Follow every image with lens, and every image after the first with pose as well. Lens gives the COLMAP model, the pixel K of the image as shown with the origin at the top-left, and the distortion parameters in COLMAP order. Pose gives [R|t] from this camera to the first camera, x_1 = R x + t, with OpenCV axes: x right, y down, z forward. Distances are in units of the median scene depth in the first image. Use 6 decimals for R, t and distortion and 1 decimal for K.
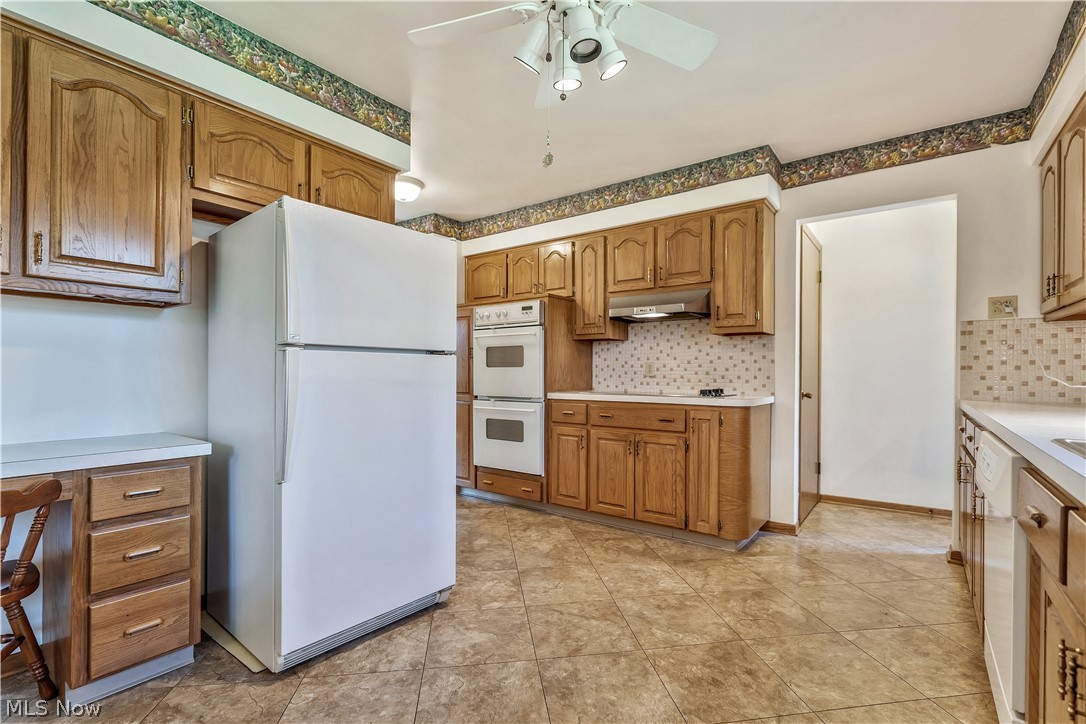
lens RADIAL K [[496.4, 0, 549.3], [0, 496.4, 378.0], [0, 0, 1]] dist [-0.004469, 0.000542]
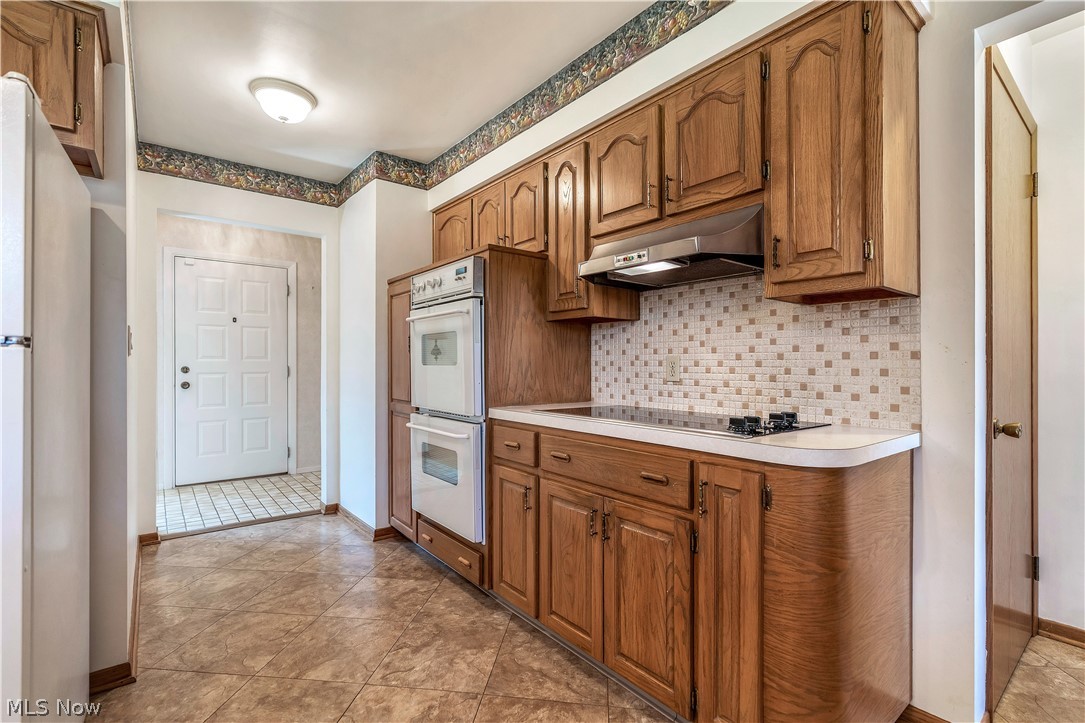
lens RADIAL K [[495.9, 0, 541.8], [0, 495.9, 362.4], [0, 0, 1]] dist [-0.004469, 0.000542]
pose [[0.965071, -0.000214, -0.261990, 0.228452], [-0.004210, 0.999858, -0.016323, -0.017193], [0.261956, 0.016856, 0.964933, 0.452913]]
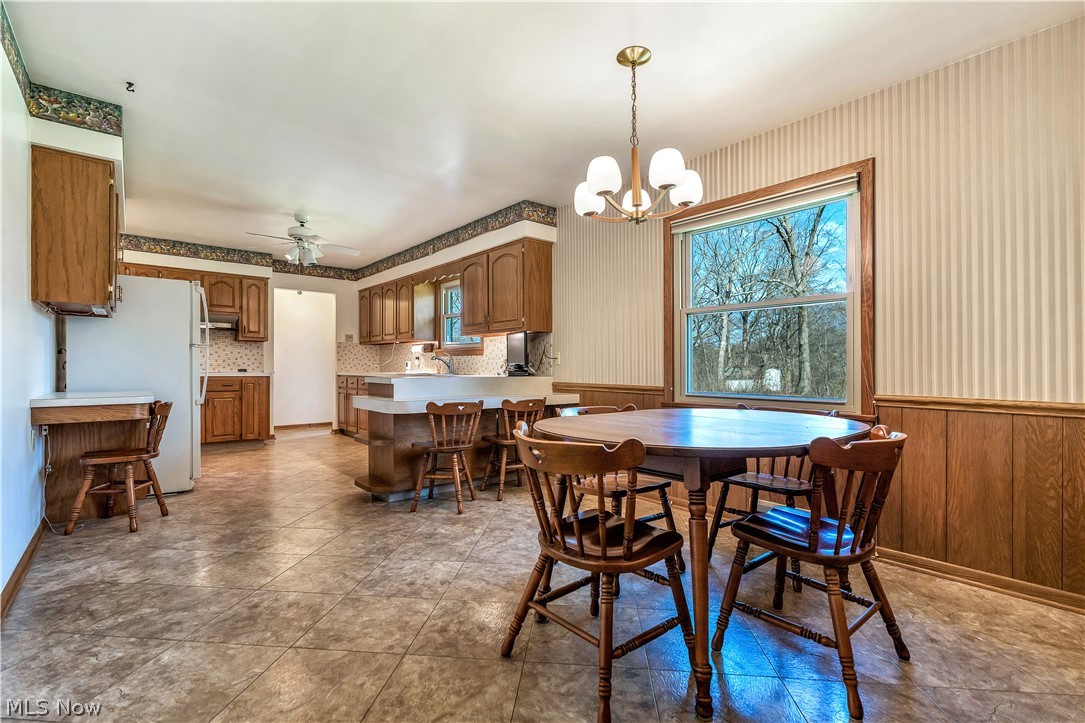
lens RADIAL K [[495.9, 0, 542.7], [0, 495.9, 369.5], [0, 0, 1]] dist [-0.004469, 0.000542]
pose [[0.228798, -0.002585, 0.973471, -1.182882], [0.009467, 0.999955, 0.000430, 0.032072], [-0.973428, 0.009117, 0.228812, -0.533874]]
